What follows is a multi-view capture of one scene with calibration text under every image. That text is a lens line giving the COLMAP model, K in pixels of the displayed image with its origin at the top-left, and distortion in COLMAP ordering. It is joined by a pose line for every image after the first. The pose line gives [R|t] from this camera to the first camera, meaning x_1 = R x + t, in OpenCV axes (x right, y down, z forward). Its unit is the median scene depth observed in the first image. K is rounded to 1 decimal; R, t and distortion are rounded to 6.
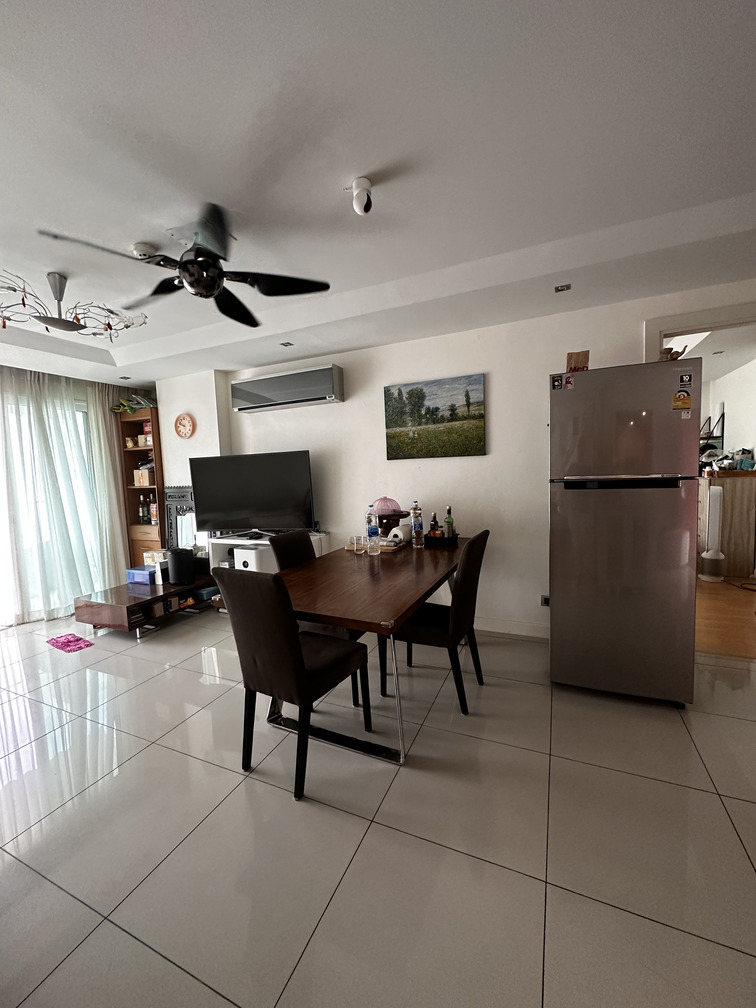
lens RADIAL K [[400.7, 0, 375.1], [0, 400.7, 506.2], [0, 0, 1]] dist [0.009852, 0.000228]
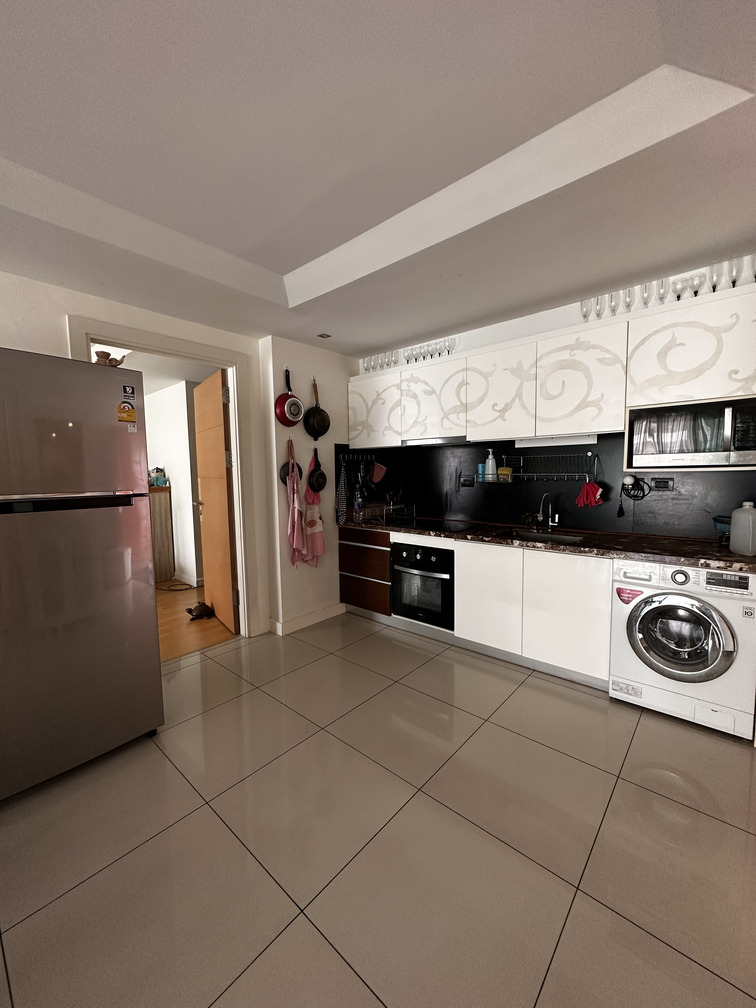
lens RADIAL K [[400.7, 0, 374.2], [0, 400.7, 502.5], [0, 0, 1]] dist [0.009852, 0.000228]
pose [[0.316010, -0.046334, 0.947624, 0.039977], [0.093746, 0.995444, 0.017410, -0.013834], [-0.944113, 0.083334, 0.318914, 0.151288]]
